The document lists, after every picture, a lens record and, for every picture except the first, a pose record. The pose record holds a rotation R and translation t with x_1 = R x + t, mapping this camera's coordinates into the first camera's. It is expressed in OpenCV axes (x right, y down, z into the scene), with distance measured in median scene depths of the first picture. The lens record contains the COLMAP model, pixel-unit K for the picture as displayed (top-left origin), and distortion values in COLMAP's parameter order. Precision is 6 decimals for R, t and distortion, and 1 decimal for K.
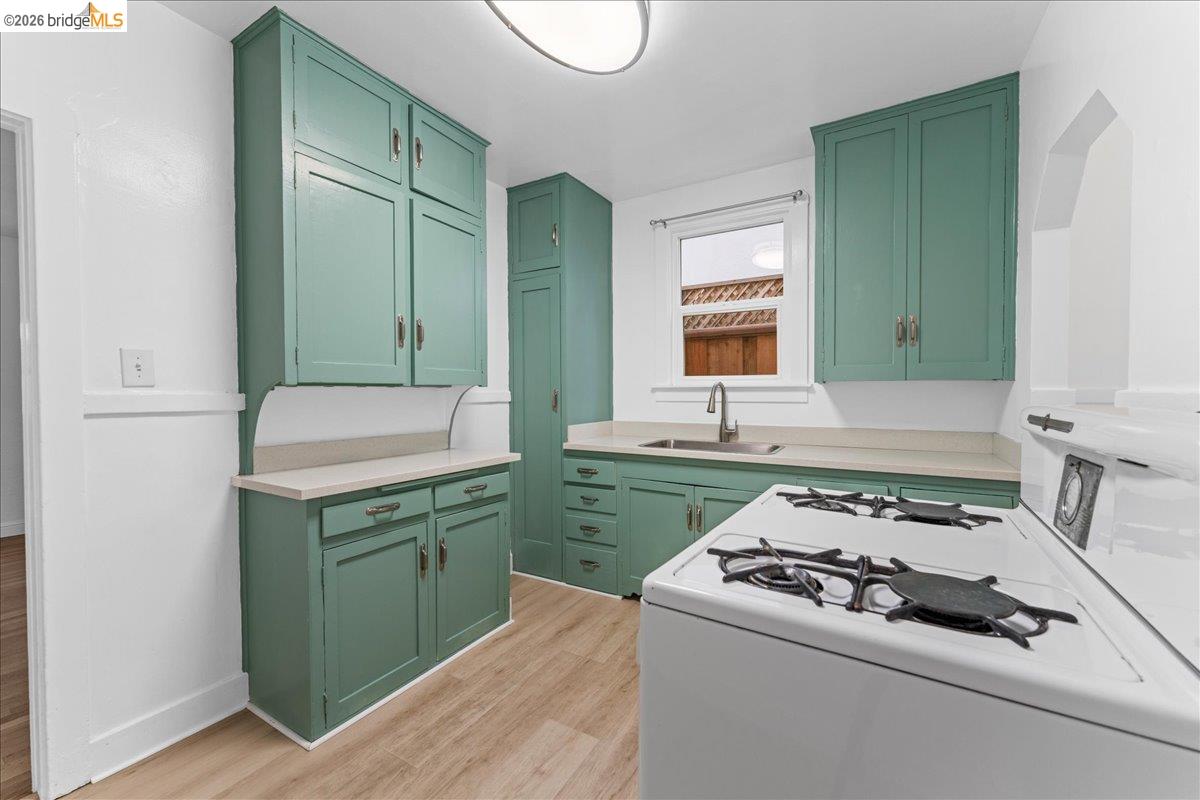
lens RADIAL K [[477.7, 0, 600.0], [0, 477.7, 400.0], [0, 0, 1]] dist [0.001002, 0.000057]
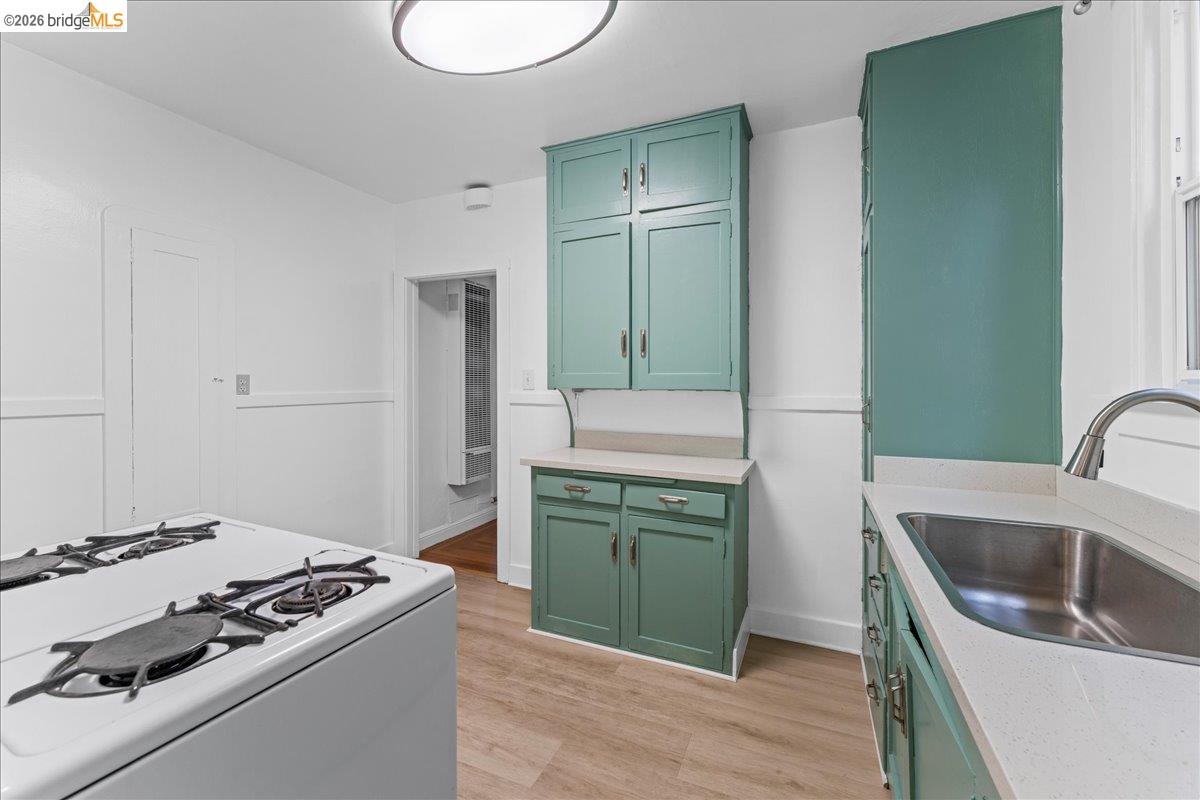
lens RADIAL K [[488.7, 0, 602.3], [0, 488.7, 382.6], [0, 0, 1]] dist [0.002043, 0.000080]
pose [[0.120061, 0.005018, -0.992754, 0.569642], [-0.019356, 0.999809, 0.002713, -0.039214], [0.992578, 0.018890, 0.120136, 0.615205]]
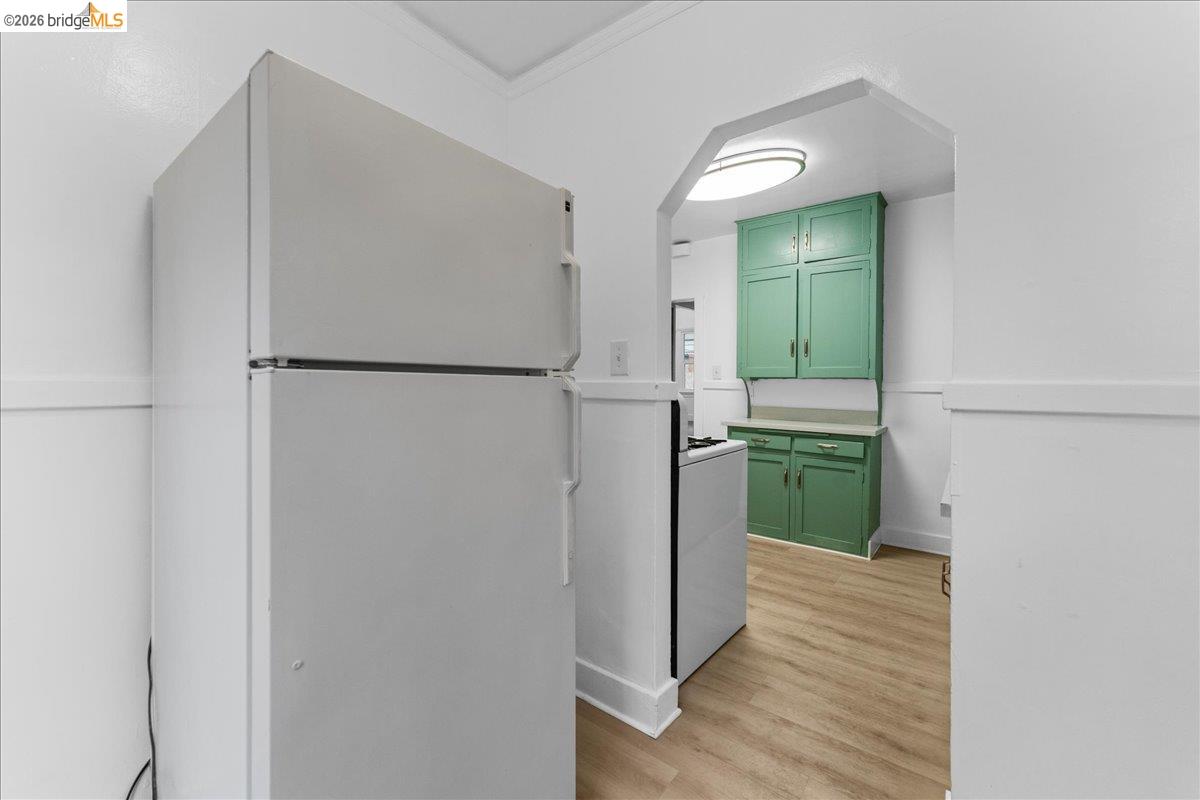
lens RADIAL K [[484.0, 0, 597.8], [0, 484.0, 385.9], [0, 0, 1]] dist [0.002420, -0.000012]
pose [[-0.132556, 0.013187, -0.991088, 1.117918], [-0.024433, 0.999564, 0.016568, -0.011138], [0.990874, 0.026411, -0.132176, 0.399226]]
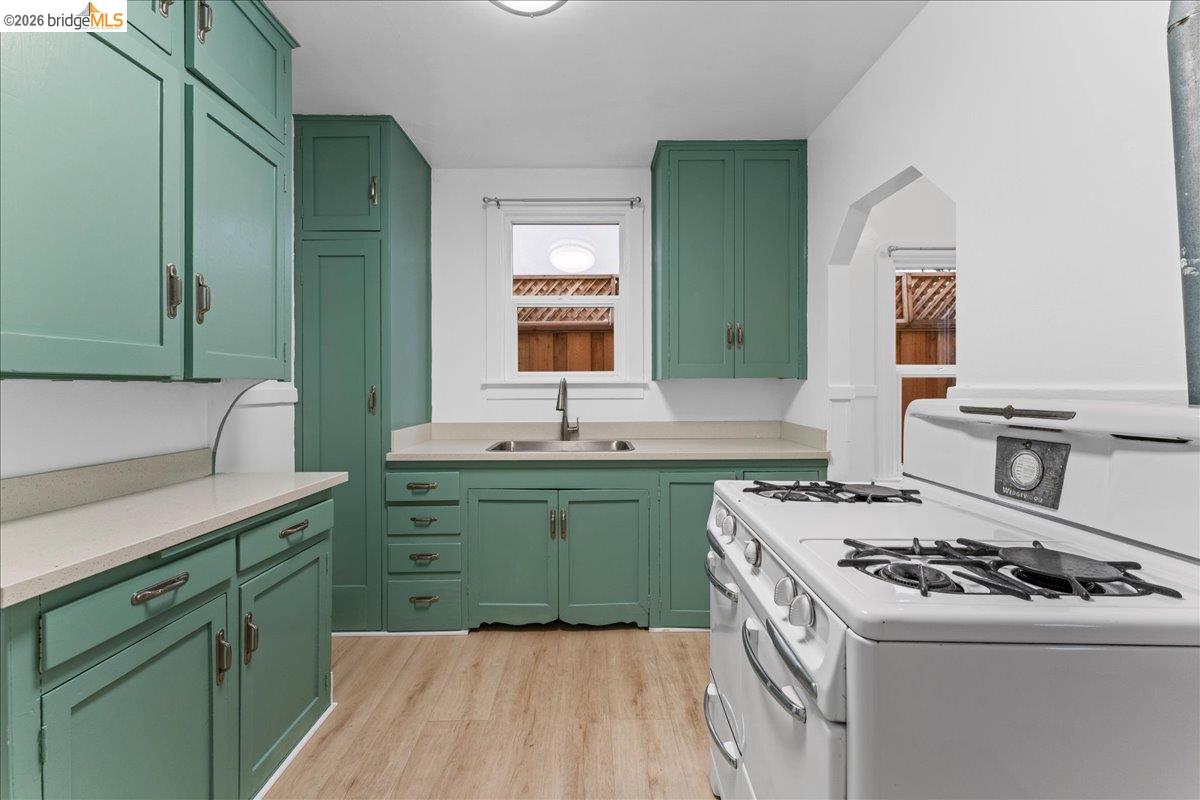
lens RADIAL K [[484.0, 0, 597.8], [0, 484.0, 385.9], [0, 0, 1]] dist [0.002420, -0.000012]
pose [[0.855631, 0.001344, 0.517584, -0.206067], [0.010209, 0.999758, -0.019473, -0.003024], [-0.517485, 0.021946, 0.855411, 0.139530]]
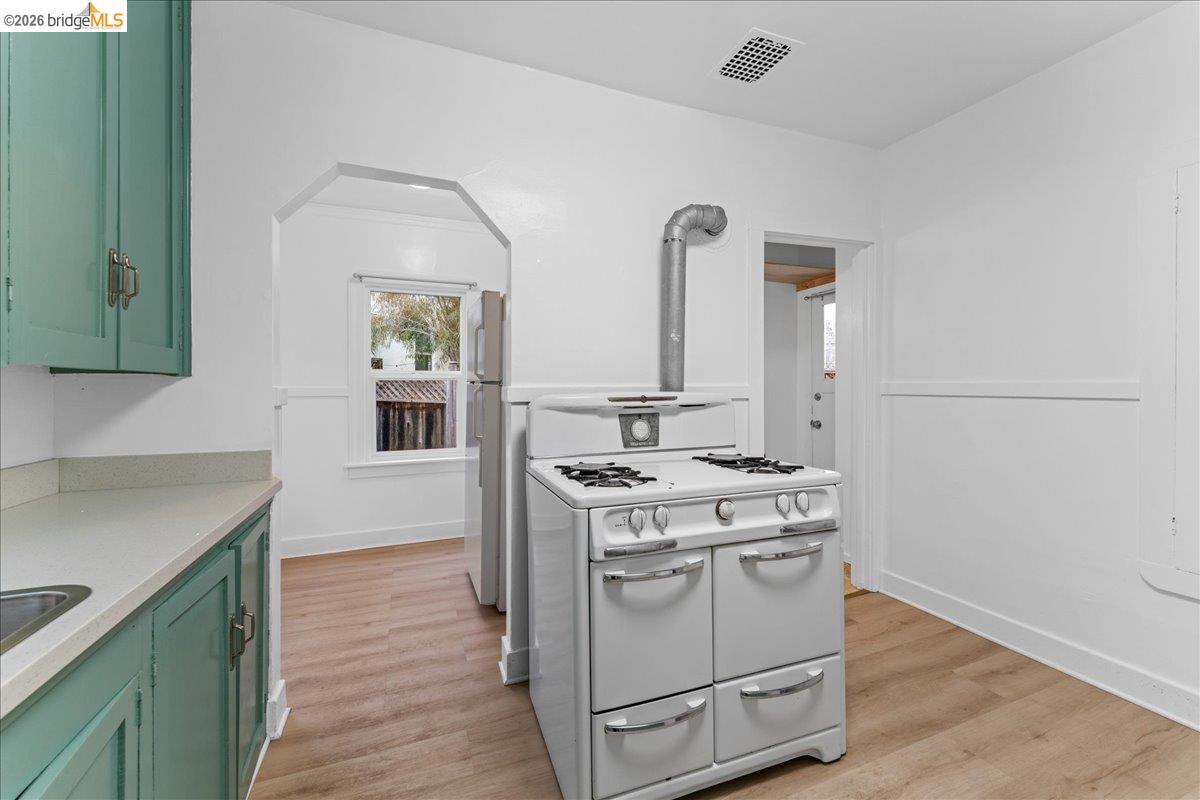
lens RADIAL K [[484.0, 0, 597.8], [0, 484.0, 385.9], [0, 0, 1]] dist [0.002420, -0.000012]
pose [[-0.788187, 0.005901, 0.615407, -0.100623], [0.017051, 0.999780, 0.012251, -0.015194], [-0.615199, 0.020150, -0.788114, 0.913032]]
